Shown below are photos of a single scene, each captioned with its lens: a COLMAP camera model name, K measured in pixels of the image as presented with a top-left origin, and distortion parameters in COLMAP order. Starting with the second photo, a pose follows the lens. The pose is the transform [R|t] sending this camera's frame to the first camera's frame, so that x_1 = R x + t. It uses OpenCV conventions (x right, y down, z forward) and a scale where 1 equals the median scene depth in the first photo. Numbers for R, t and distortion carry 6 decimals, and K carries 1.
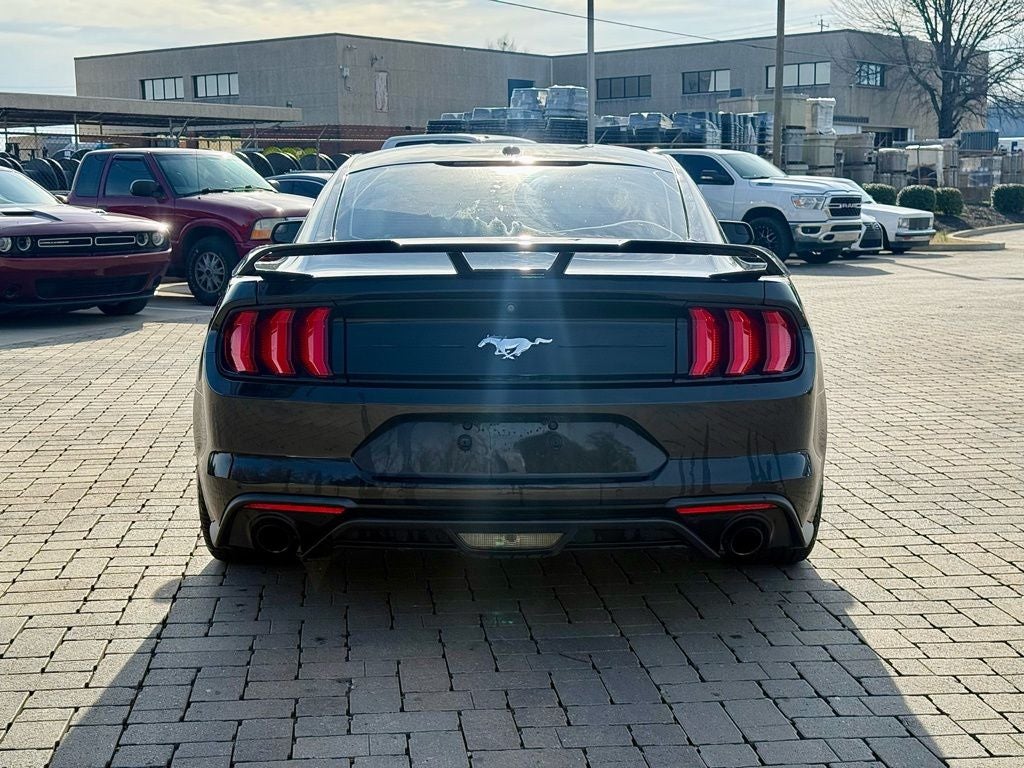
lens RADIAL K [[1511.7, 0, 535.3], [0, 1511.7, 356.3], [0, 0, 1]] dist [0.105721, 0.000000]
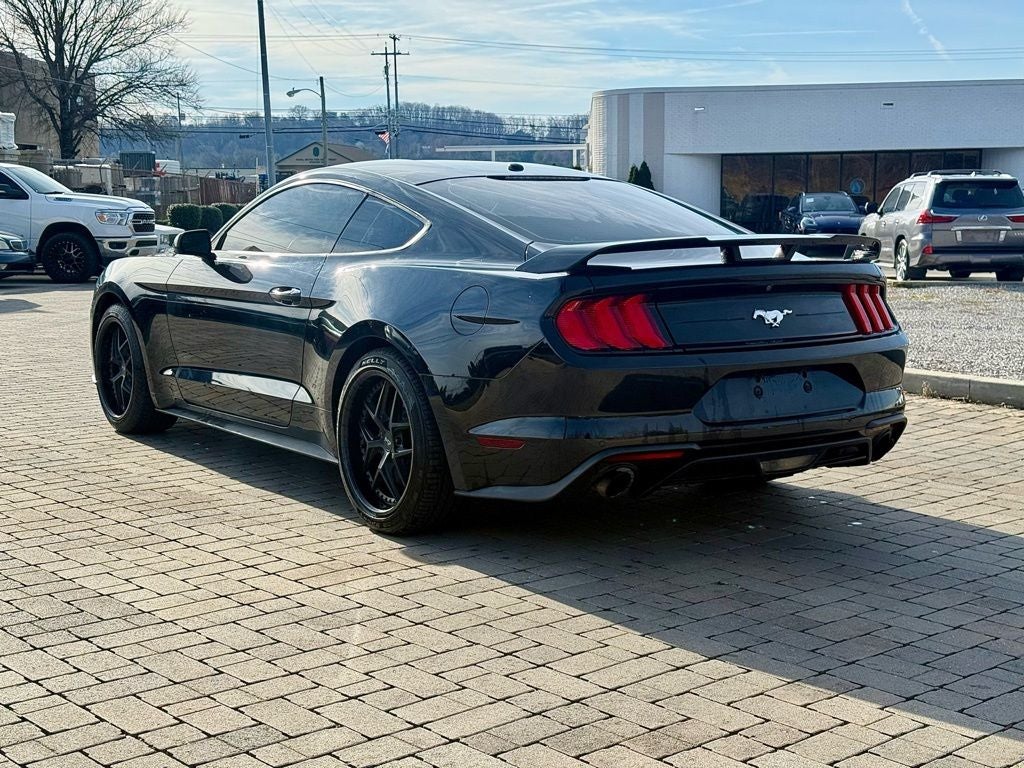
lens RADIAL K [[1511.7, 0, 510.8], [0, 1511.7, 384.6], [0, 0, 1]] dist [0.105721, 0.000000]
pose [[0.813685, -0.066271, 0.577516, -0.113807], [0.063238, 0.997676, 0.025386, 0.000502], [-0.577855, 0.015865, 0.815985, 0.007222]]
